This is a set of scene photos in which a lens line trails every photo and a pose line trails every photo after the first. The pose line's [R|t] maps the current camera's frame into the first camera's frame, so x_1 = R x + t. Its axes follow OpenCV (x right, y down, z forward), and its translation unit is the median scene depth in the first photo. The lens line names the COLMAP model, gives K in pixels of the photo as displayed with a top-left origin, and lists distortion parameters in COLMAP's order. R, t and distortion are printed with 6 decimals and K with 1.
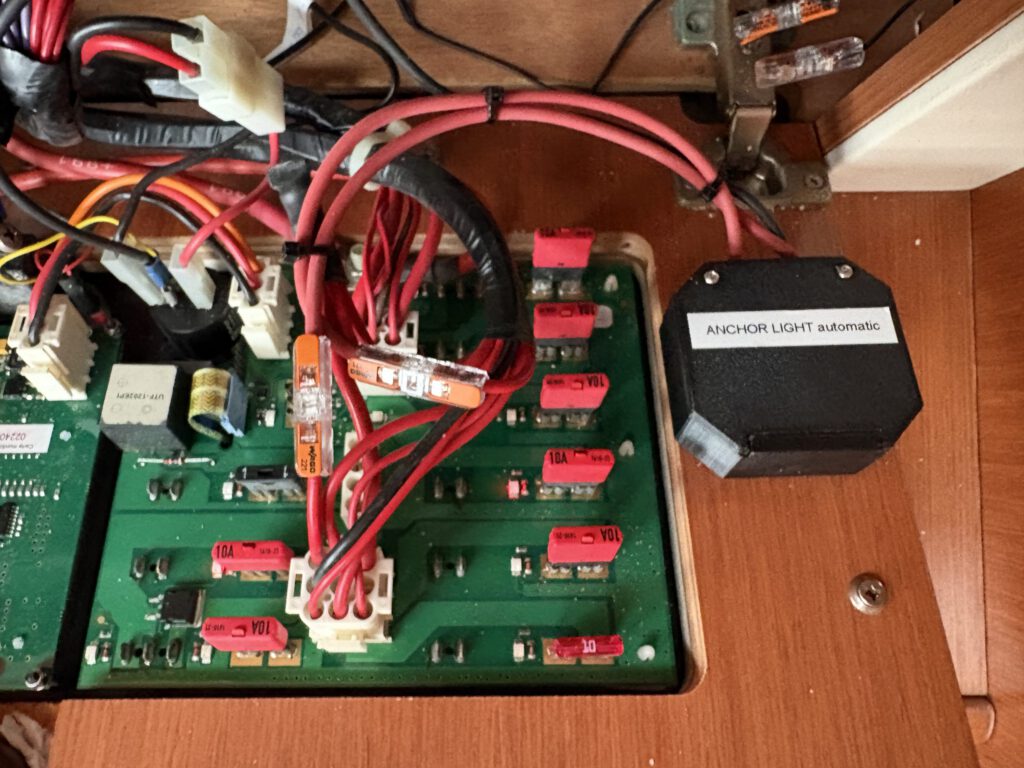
lens RADIAL K [[778.4, 0, 466.9], [0, 778.4, 382.8], [0, 0, 1]] dist [0.003151, 0.004980]
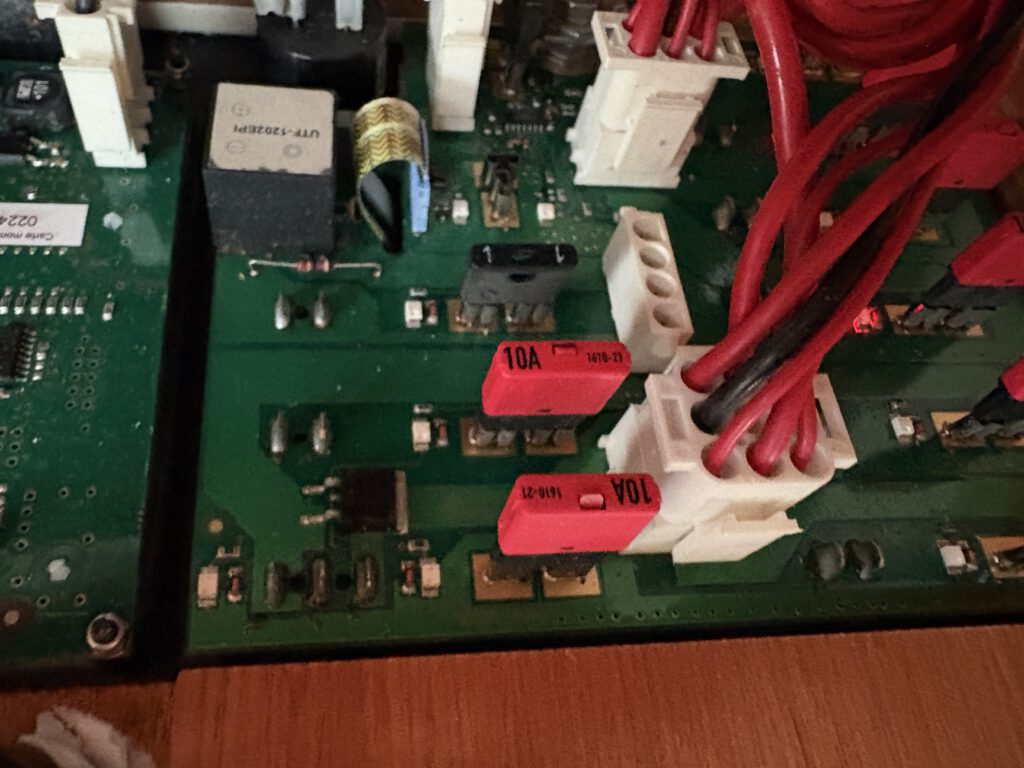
lens RADIAL K [[783.3, 0, 443.7], [0, 783.3, 386.3], [0, 0, 1]] dist [-0.004094, -0.003654]
pose [[0.988810, 0.003085, 0.149146, -0.384290], [0.004730, 0.998635, -0.052017, 0.230027], [-0.149103, 0.052140, 0.987446, 0.437315]]
